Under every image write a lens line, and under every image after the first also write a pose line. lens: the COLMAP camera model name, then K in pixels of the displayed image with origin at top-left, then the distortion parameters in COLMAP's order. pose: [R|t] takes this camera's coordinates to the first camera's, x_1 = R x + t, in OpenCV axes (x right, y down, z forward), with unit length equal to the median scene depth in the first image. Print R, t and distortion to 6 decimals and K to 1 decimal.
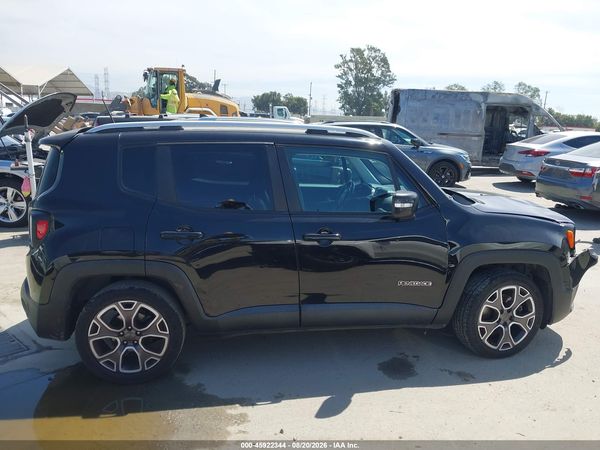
lens RADIAL K [[477.9, 0, 302.3], [0, 477.9, 242.0], [0, 0, 1]] dist [-0.002557, -0.006039]
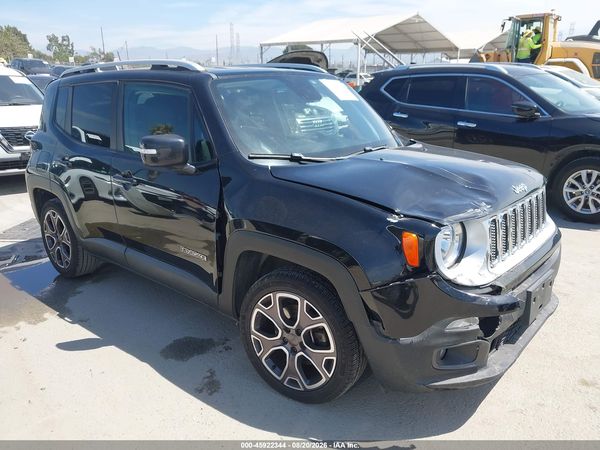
lens RADIAL K [[483.1, 0, 301.7], [0, 483.1, 228.8], [0, 0, 1]] dist [0.000247, -0.004557]
pose [[0.642788, 0.194502, -0.740940, 0.917396], [-0.161524, 0.979896, 0.117103, -0.074395], [0.748821, 0.044407, 0.661283, 0.574874]]
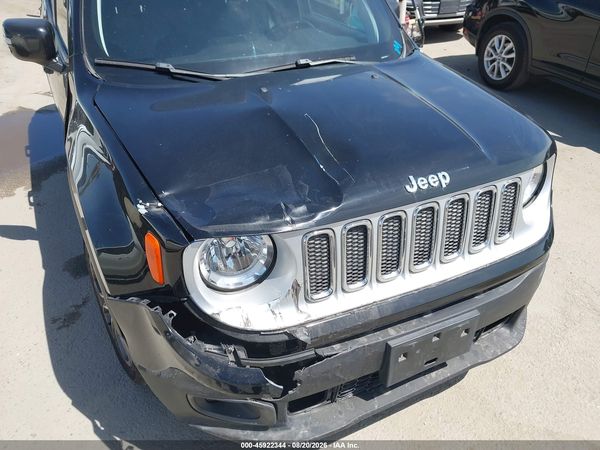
lens RADIAL K [[483.1, 0, 301.7], [0, 483.1, 228.8], [0, 0, 1]] dist [0.000247, -0.004557]
pose [[0.307063, 0.501975, -0.808538, 0.912617], [-0.243664, 0.862732, 0.443083, -0.217769], [0.919968, 0.060957, 0.387226, 1.000742]]
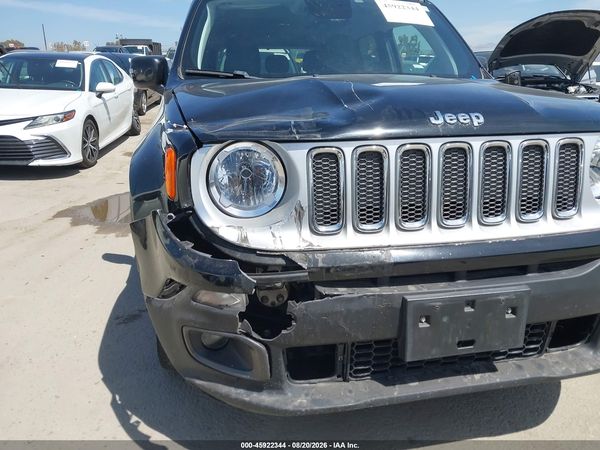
lens RADIAL K [[478.3, 0, 301.0], [0, 478.3, 232.6], [0, 0, 1]] dist [0.011044, -0.001550]
pose [[0.035375, 0.273002, -0.961363, 0.973717], [-0.237898, 0.936613, 0.257219, -0.084153], [0.970646, 0.219607, 0.098079, 1.116506]]
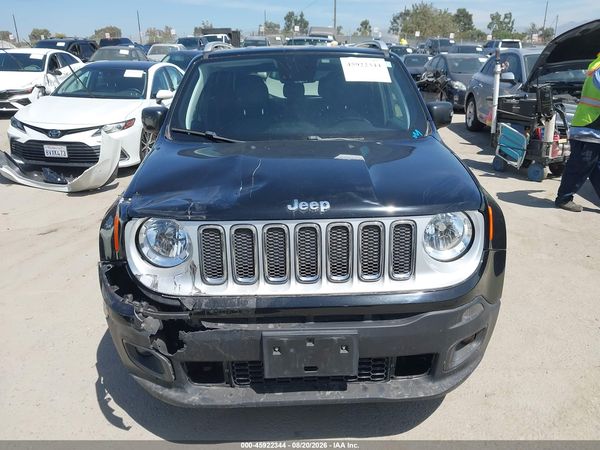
lens RADIAL K [[483.1, 0, 301.7], [0, 483.1, 228.8], [0, 0, 1]] dist [0.000247, -0.004557]
pose [[-0.129724, 0.298910, -0.945423, 1.086621], [-0.233104, 0.917564, 0.322086, -0.238152], [0.963760, 0.262164, -0.049353, 1.272650]]
